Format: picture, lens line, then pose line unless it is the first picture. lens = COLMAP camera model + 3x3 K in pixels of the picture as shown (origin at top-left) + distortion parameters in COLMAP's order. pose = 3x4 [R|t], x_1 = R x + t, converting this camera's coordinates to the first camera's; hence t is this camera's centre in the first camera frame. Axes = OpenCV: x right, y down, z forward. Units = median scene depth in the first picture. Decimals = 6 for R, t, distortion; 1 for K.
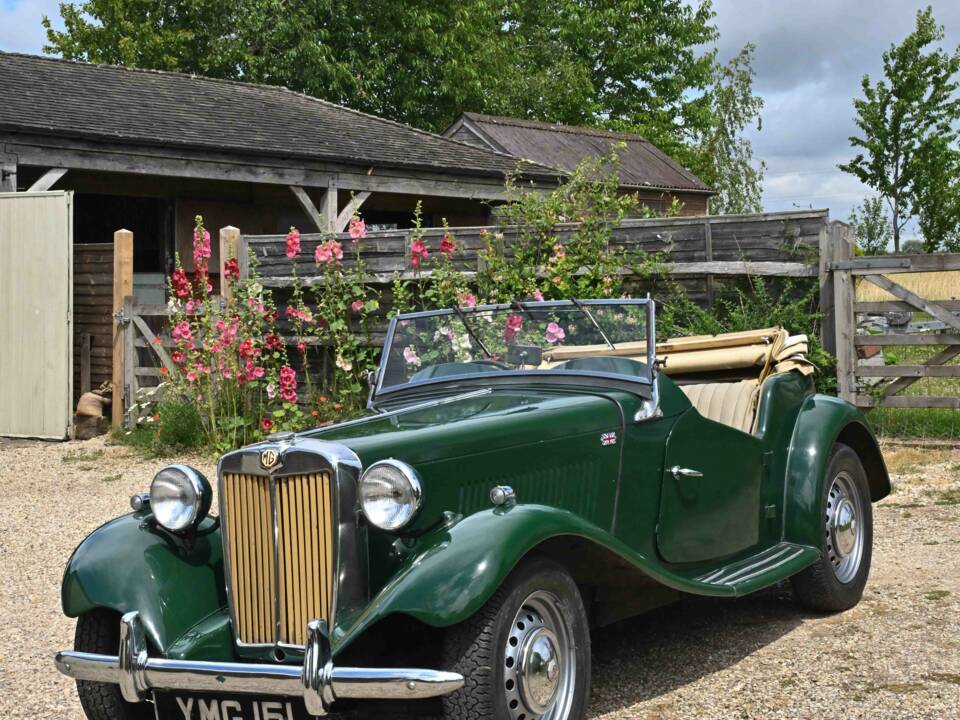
lens RADIAL K [[1825.2, 0, 480.0], [0, 1825.2, 360.0], [0, 0, 1]] dist [-0.007106, -0.006420]
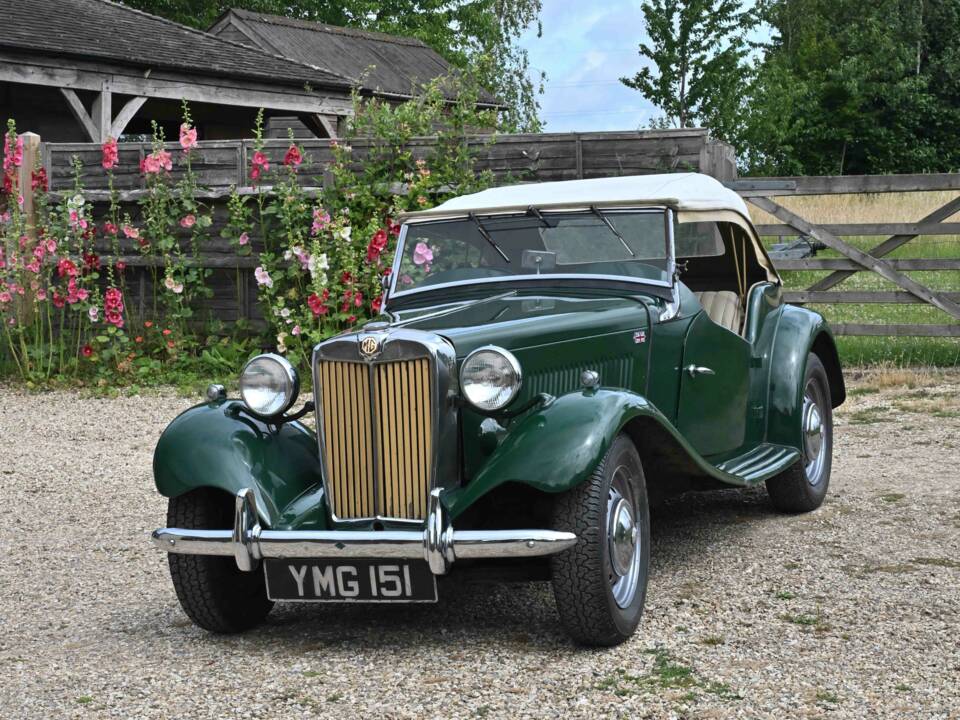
lens RADIAL K [[2155.4, 0, 480.0], [0, 2155.4, 360.0], [0, 0, 1]] dist [0.017657, -0.248167]
pose [[0.988894, 0.006741, 0.148473, -0.092343], [-0.010698, 0.999608, 0.025873, 0.010983], [-0.148240, -0.027174, 0.988578, -0.103589]]
